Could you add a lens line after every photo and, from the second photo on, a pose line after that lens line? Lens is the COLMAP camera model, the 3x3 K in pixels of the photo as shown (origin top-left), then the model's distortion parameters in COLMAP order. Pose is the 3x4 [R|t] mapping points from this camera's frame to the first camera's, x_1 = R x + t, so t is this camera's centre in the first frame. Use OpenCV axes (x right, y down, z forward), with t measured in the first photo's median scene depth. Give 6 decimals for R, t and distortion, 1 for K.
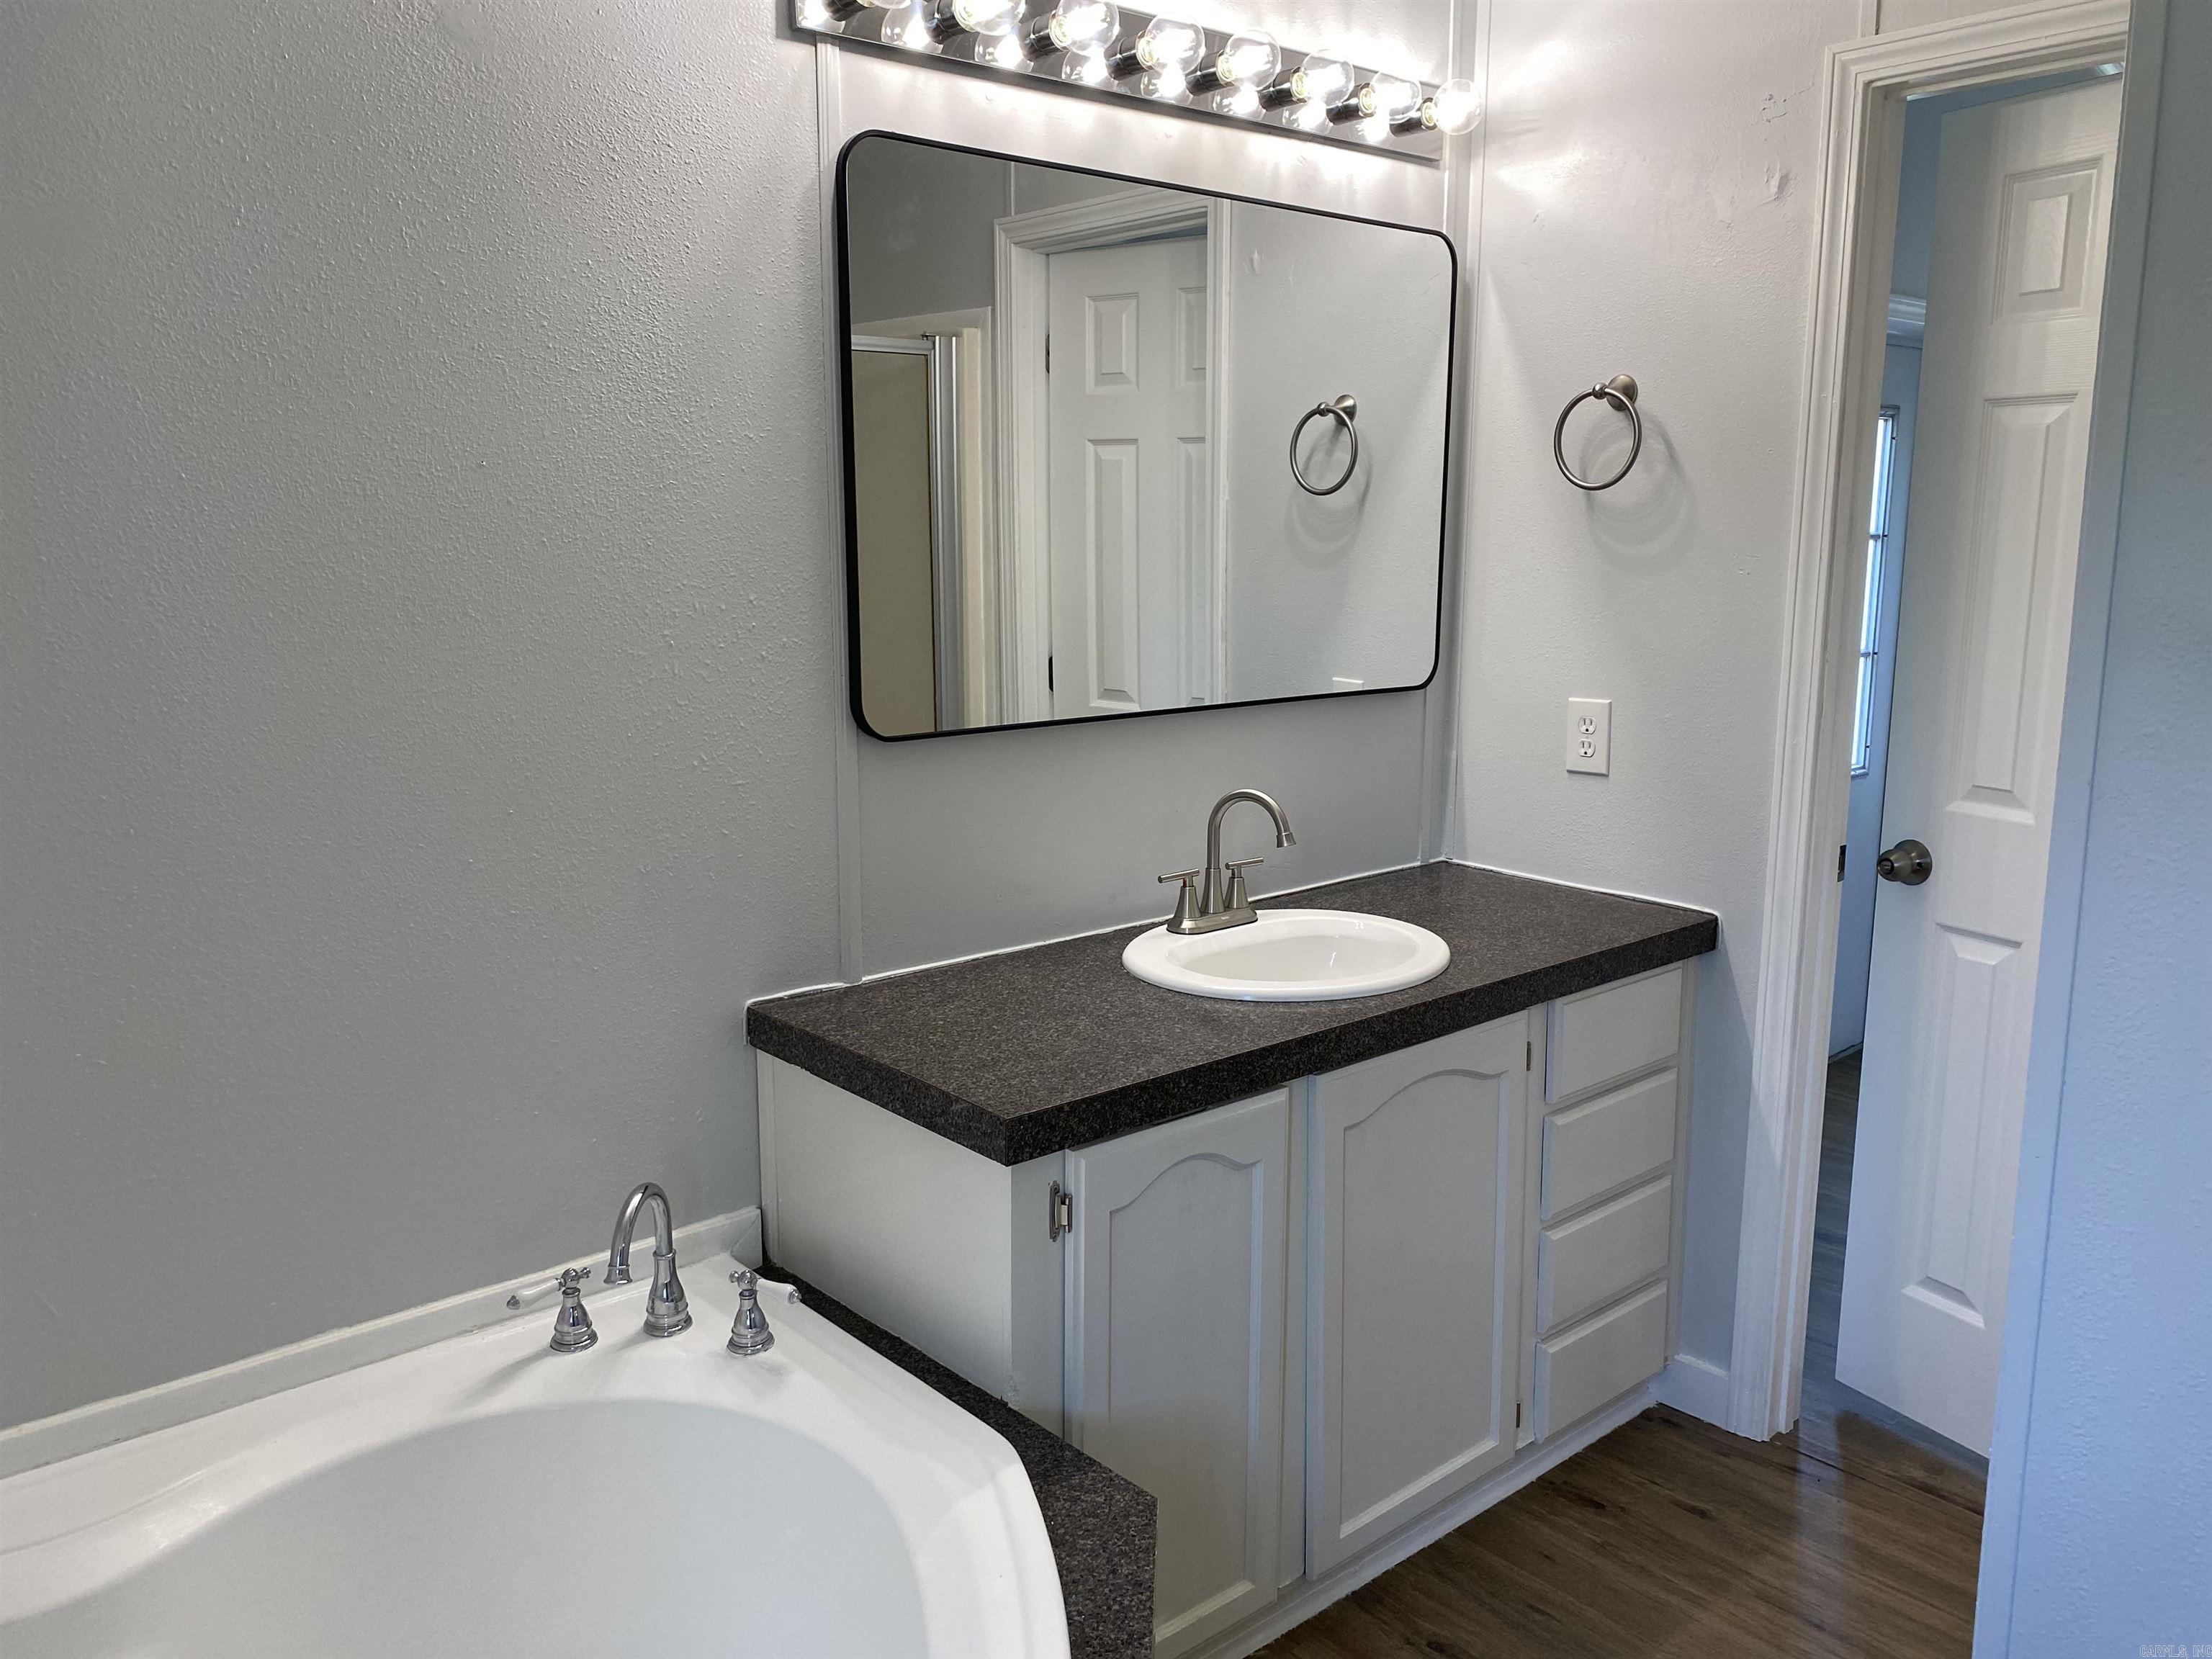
lens RADIAL K [[1699.8, 0, 1106.0], [0, 1699.8, 829.5], [0, 0, 1]] dist [-0.004743, -0.014364]
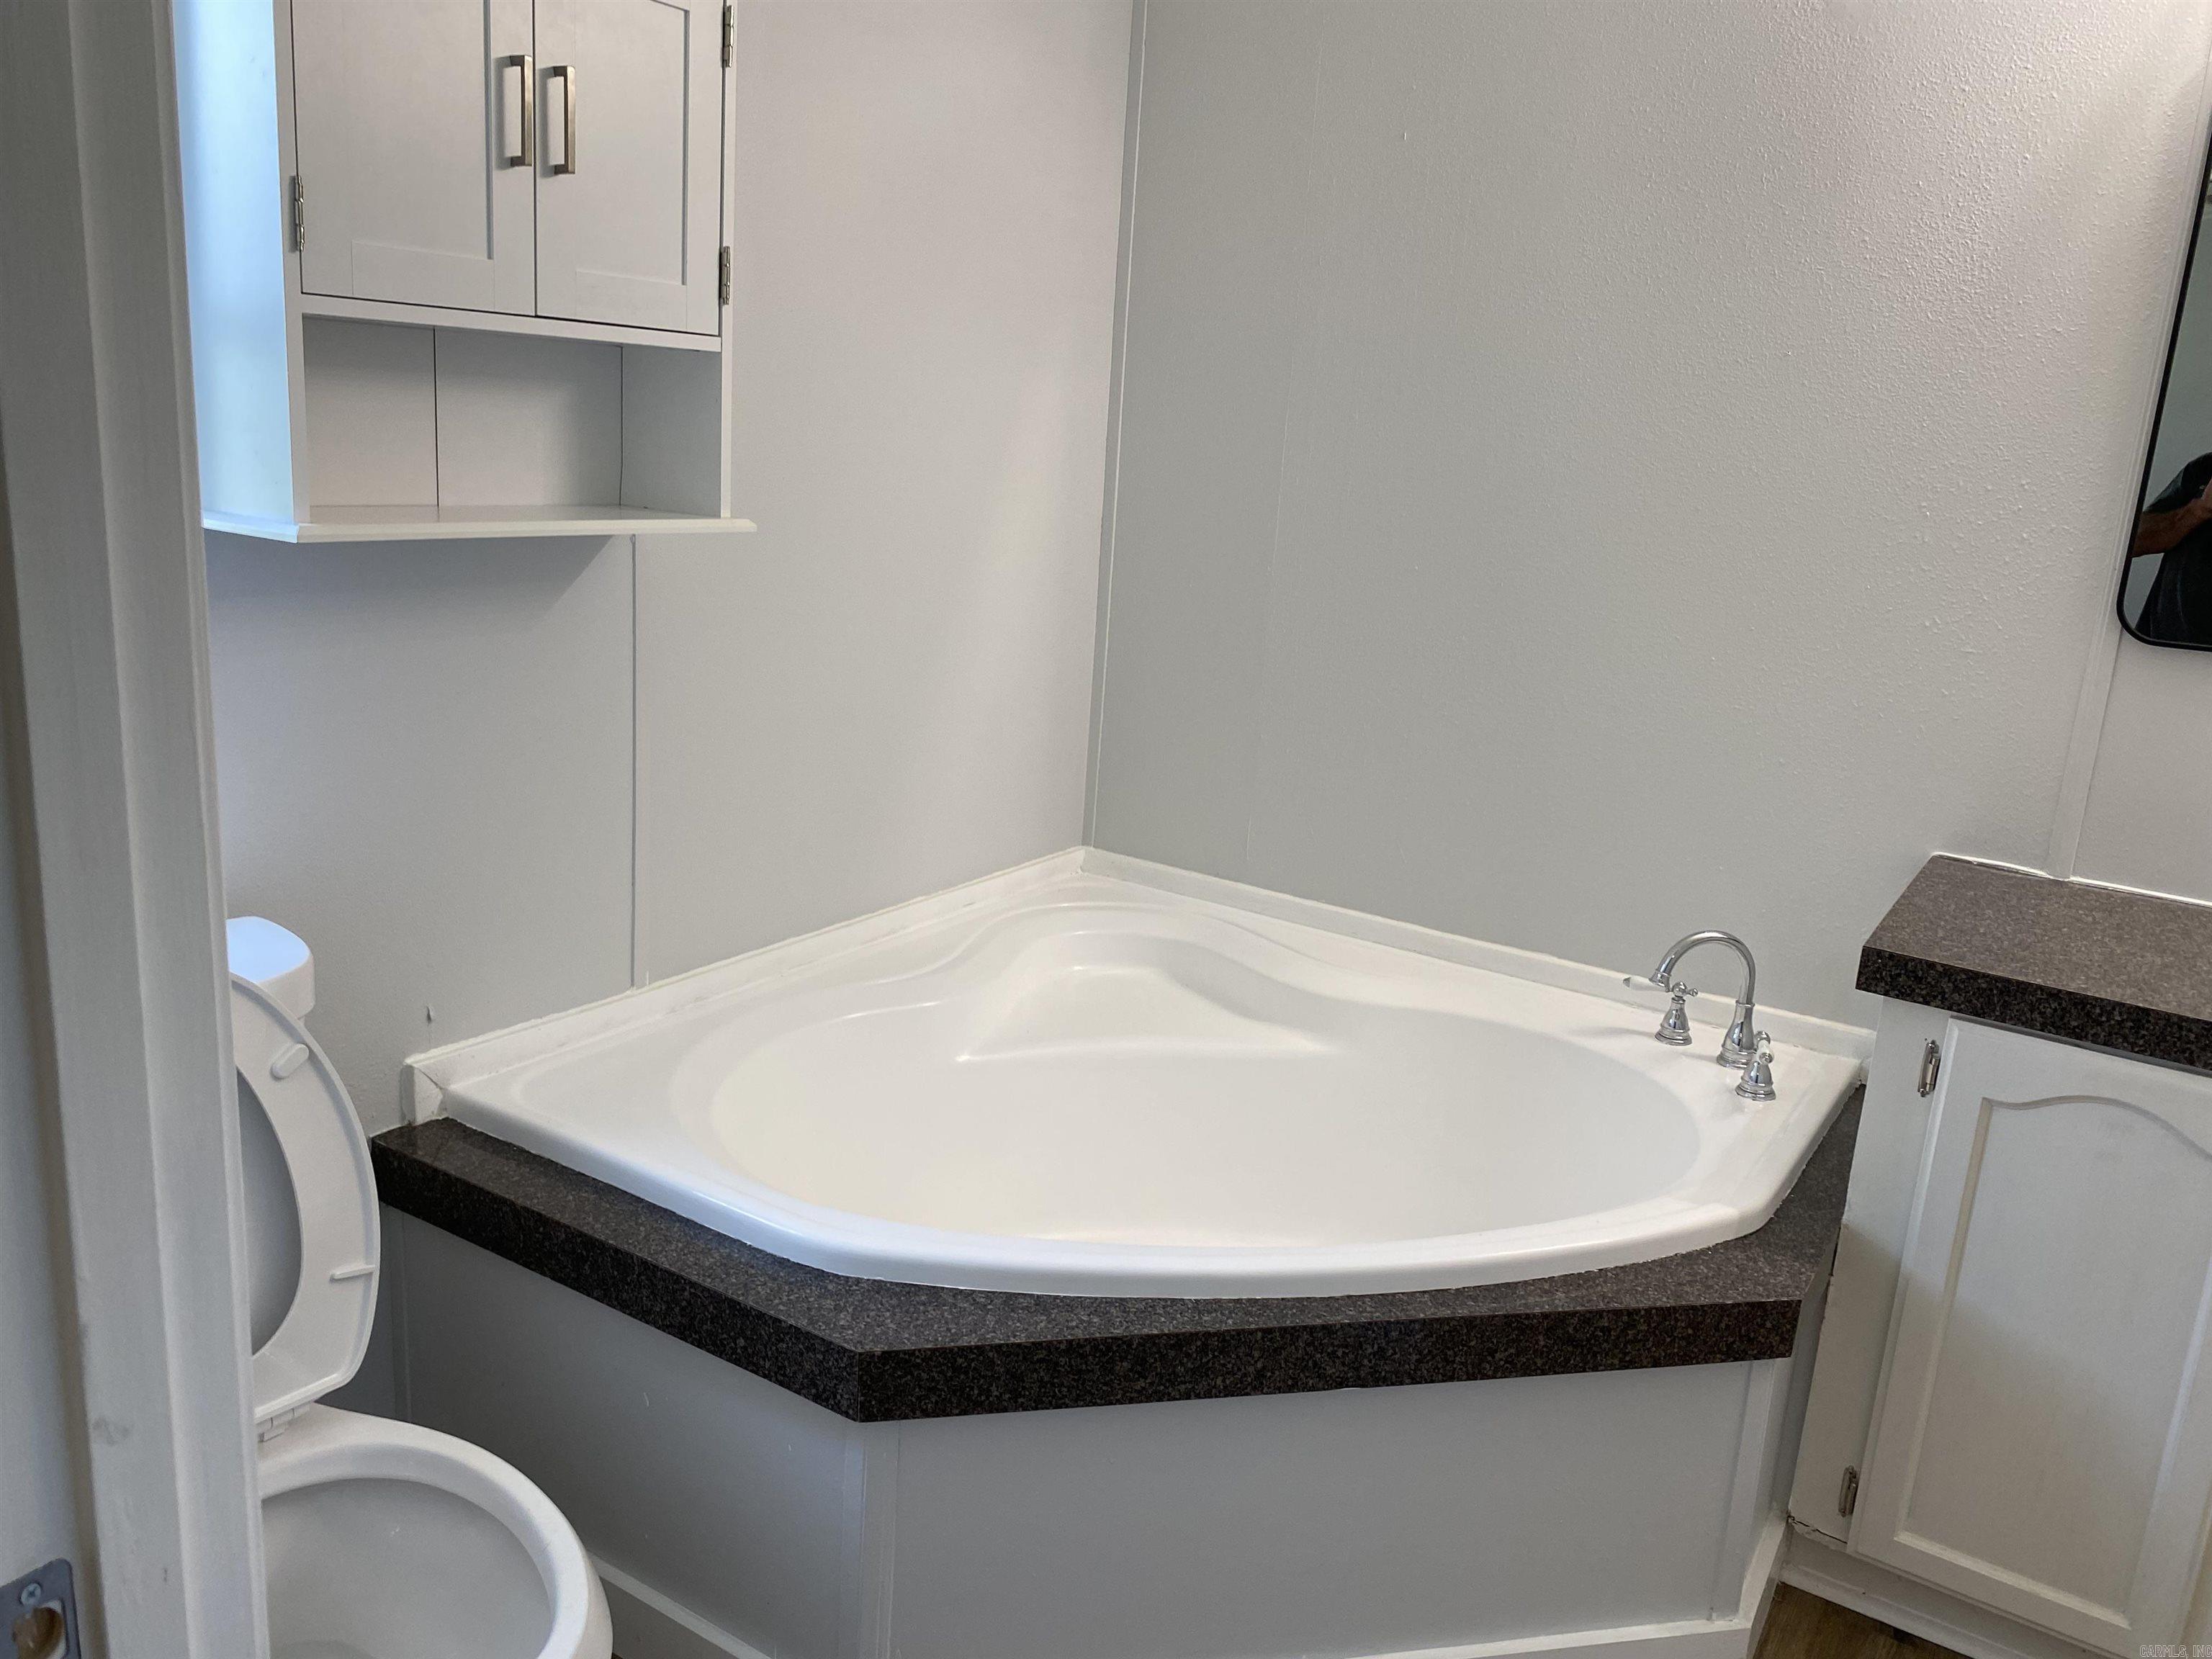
lens RADIAL K [[1699.8, 0, 1106.0], [0, 1699.8, 829.5], [0, 0, 1]] dist [-0.004743, -0.014364]
pose [[0.232785, 0.242513, -0.941806, 0.773634], [-0.236425, 0.953470, 0.187079, 0.010002], [0.943353, 0.179117, 0.279289, 0.208606]]
